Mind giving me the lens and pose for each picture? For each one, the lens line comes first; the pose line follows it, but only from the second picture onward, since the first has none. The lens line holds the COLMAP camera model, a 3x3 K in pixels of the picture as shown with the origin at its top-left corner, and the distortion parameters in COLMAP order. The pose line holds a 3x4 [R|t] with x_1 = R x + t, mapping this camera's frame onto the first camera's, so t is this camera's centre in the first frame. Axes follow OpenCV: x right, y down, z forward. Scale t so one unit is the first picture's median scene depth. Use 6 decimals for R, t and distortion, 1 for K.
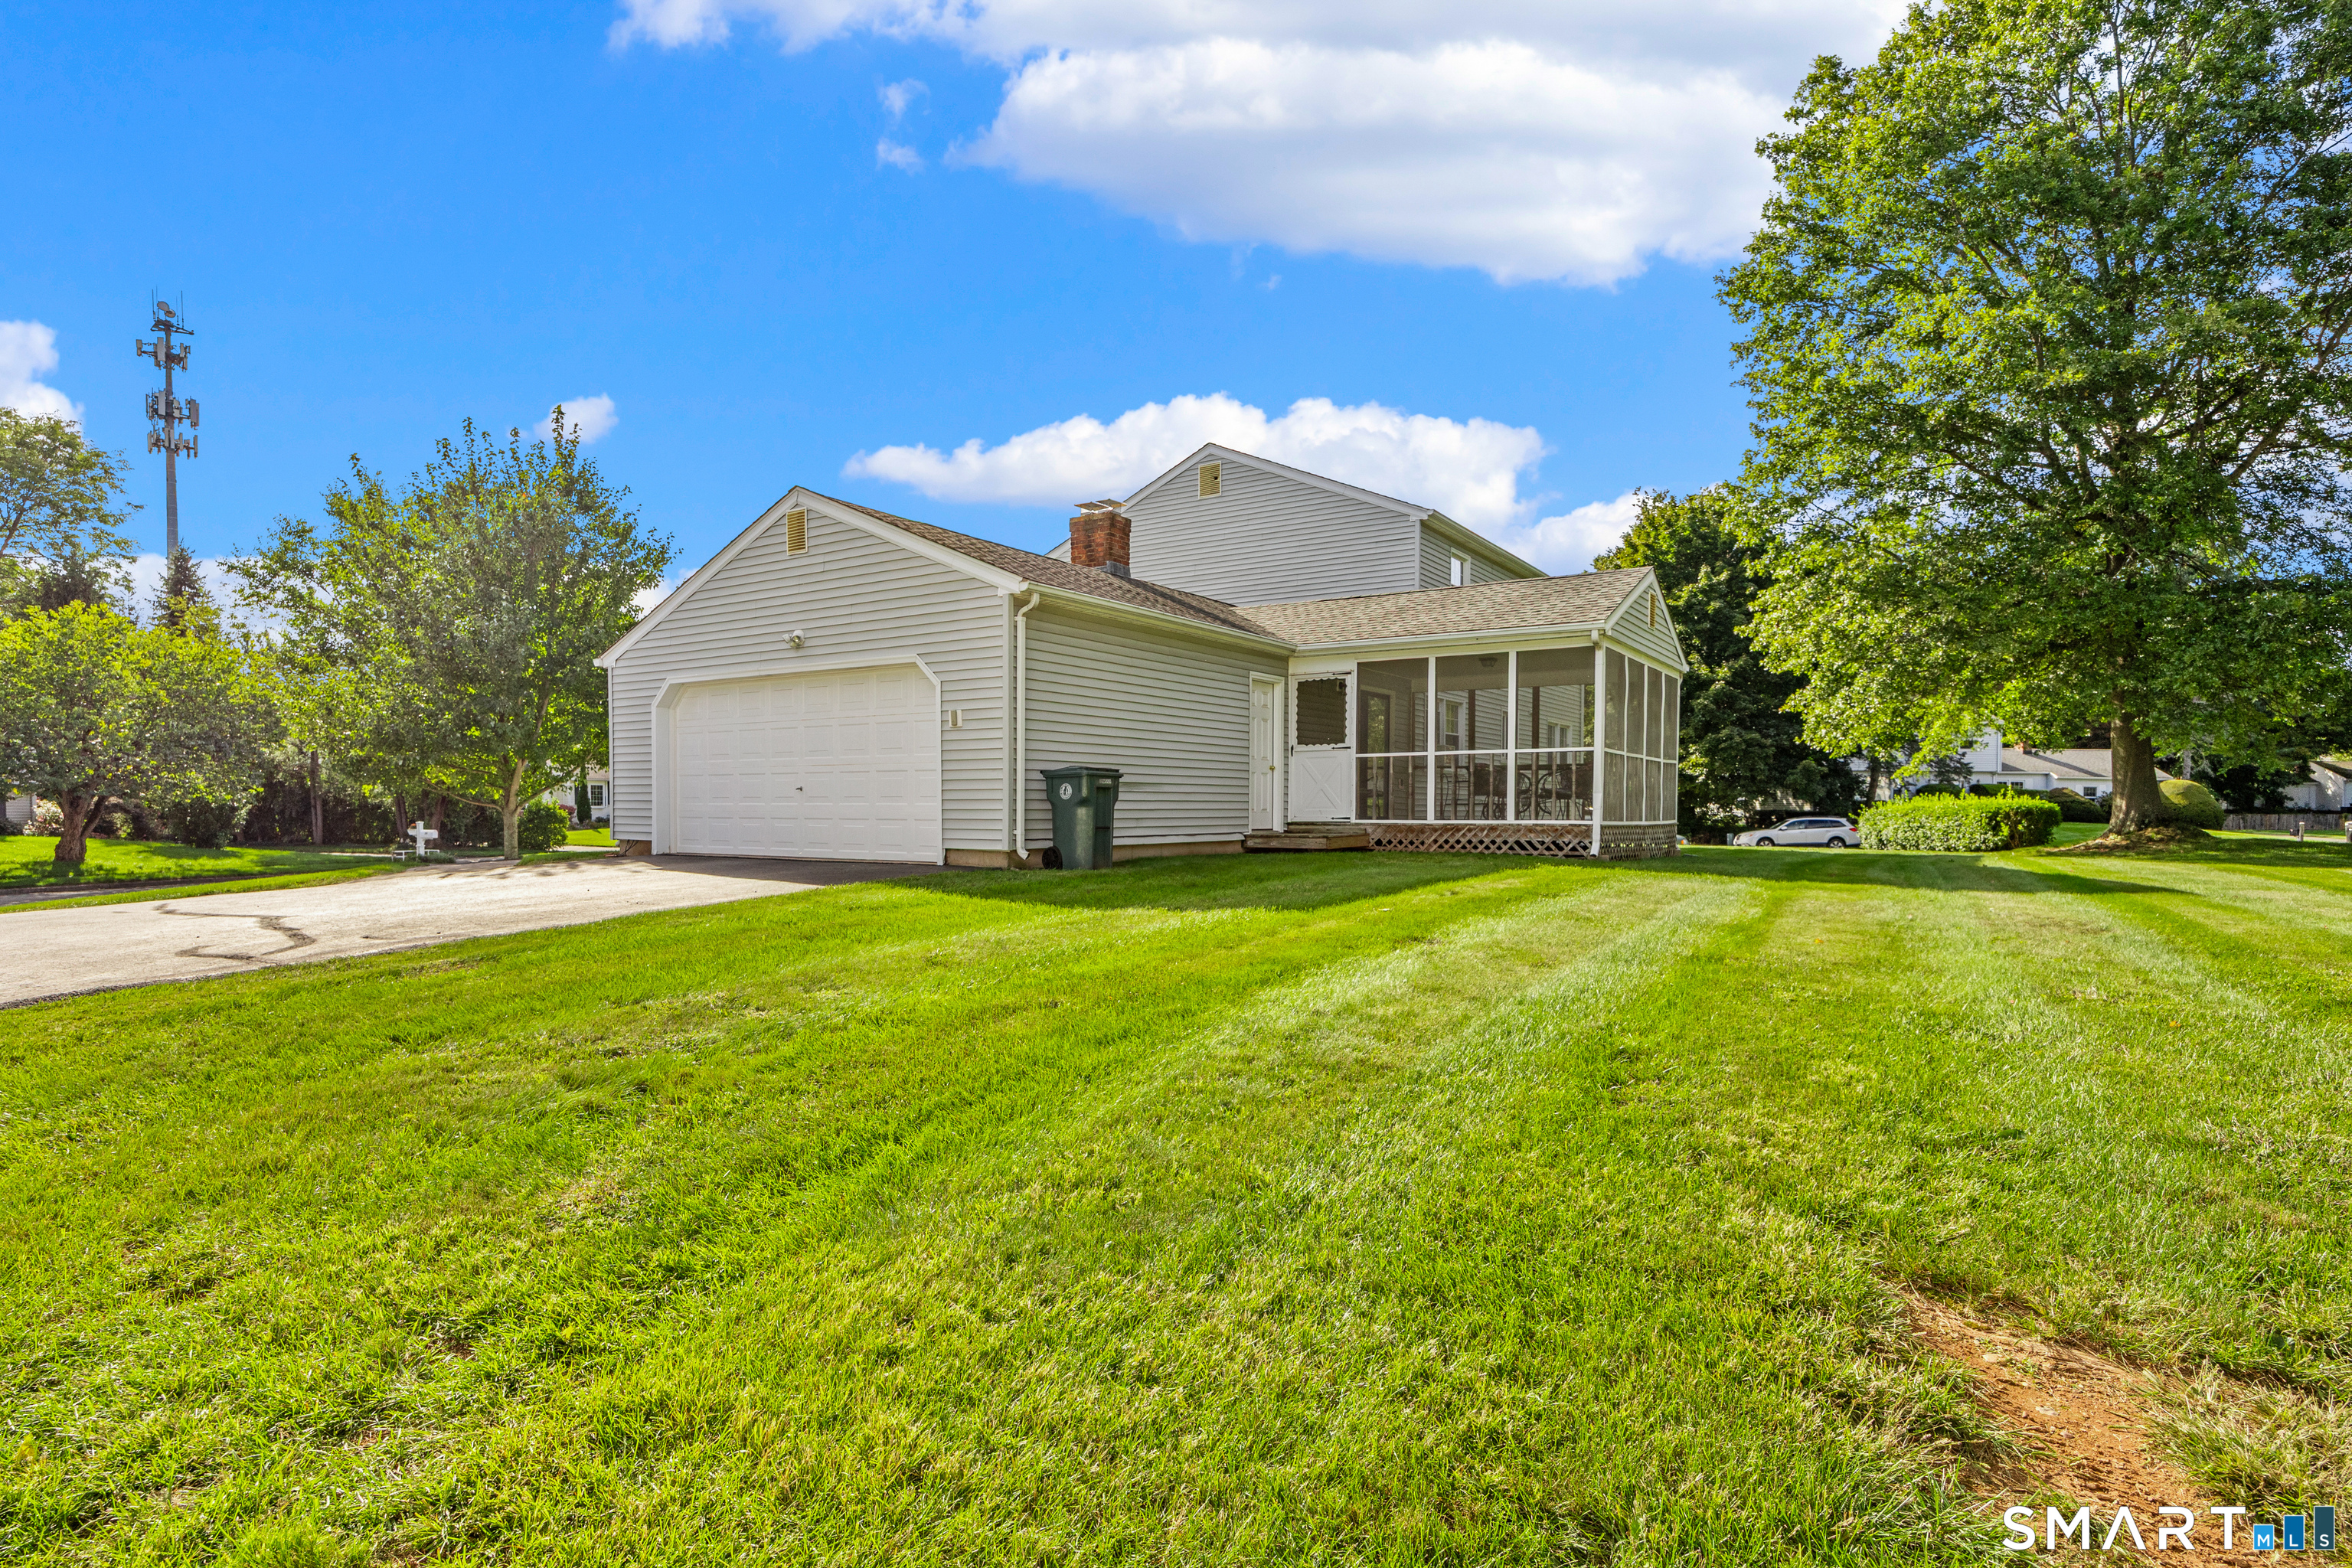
lens RADIAL K [[1231.8, 0, 1176.0], [0, 1231.8, 784.0], [0, 0, 1]] dist [0.004423, -0.000807]
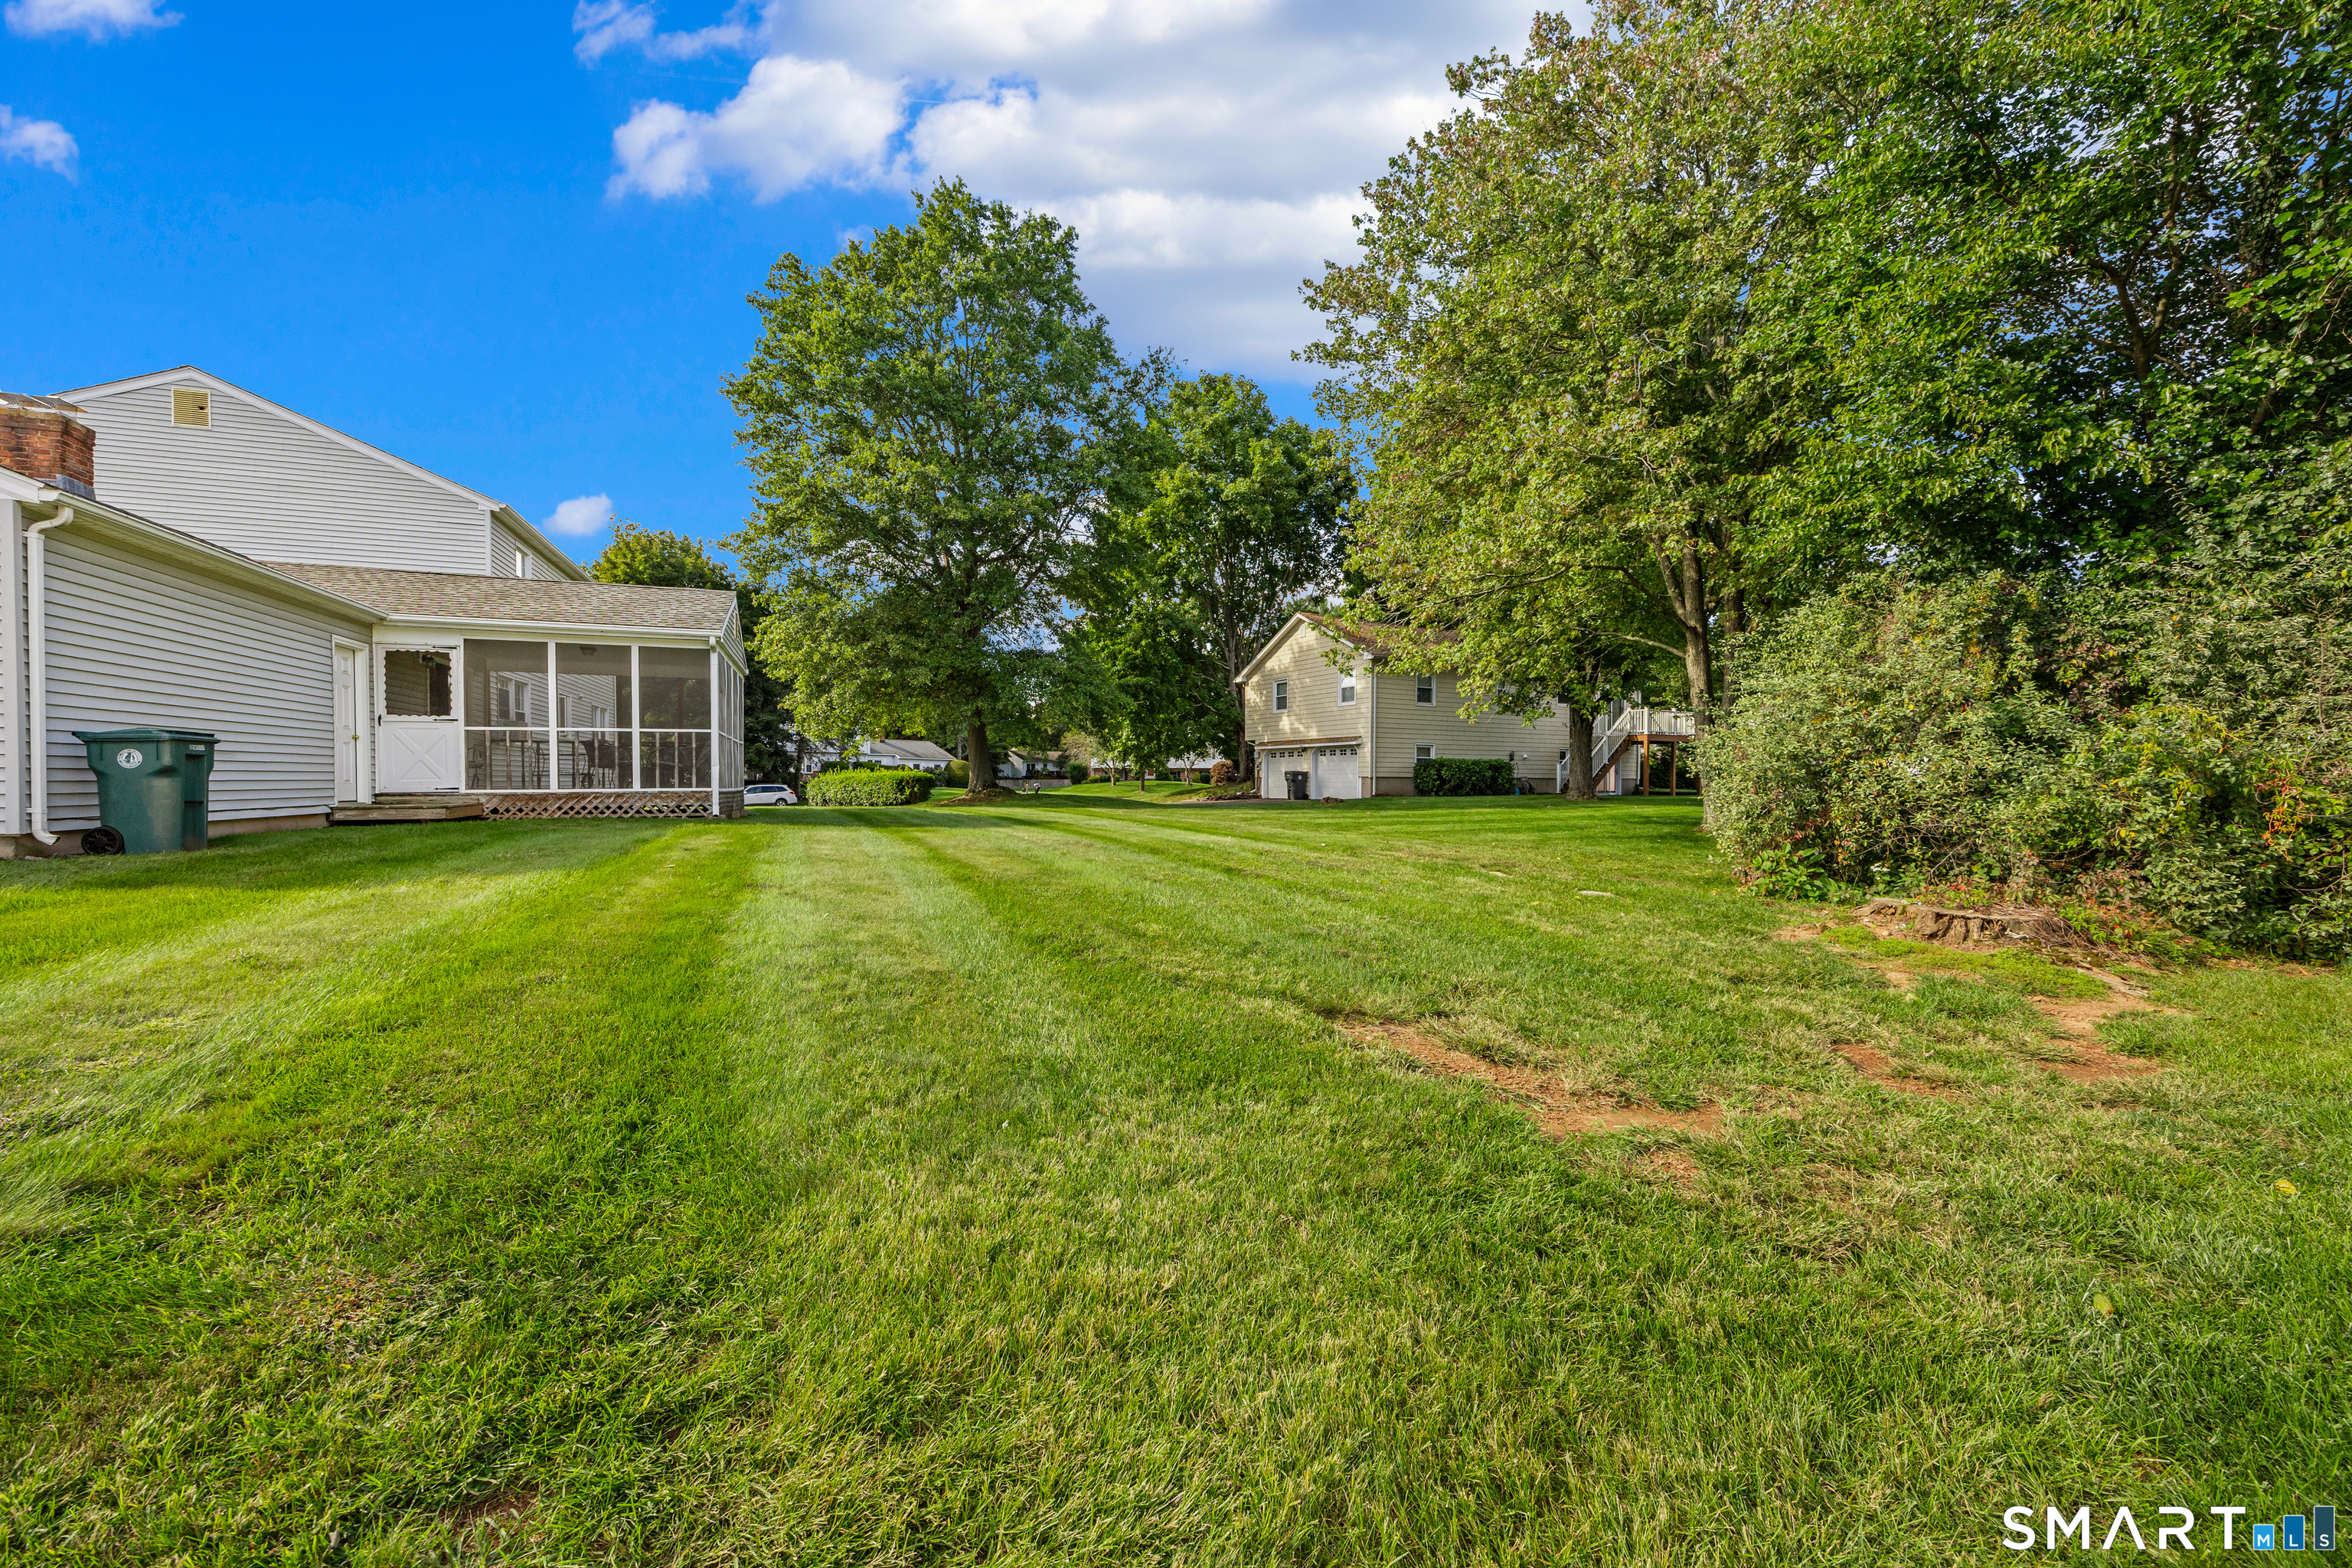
lens RADIAL K [[927.2, 0, 1173.3], [0, 927.2, 741.4], [0, 0, 1]] dist [0.000935, 0.000240]
pose [[0.584047, 0.029033, 0.811201, -0.141221], [-0.012762, 0.999565, -0.026586, 0.001537], [-0.811620, 0.005175, 0.584163, 0.059641]]
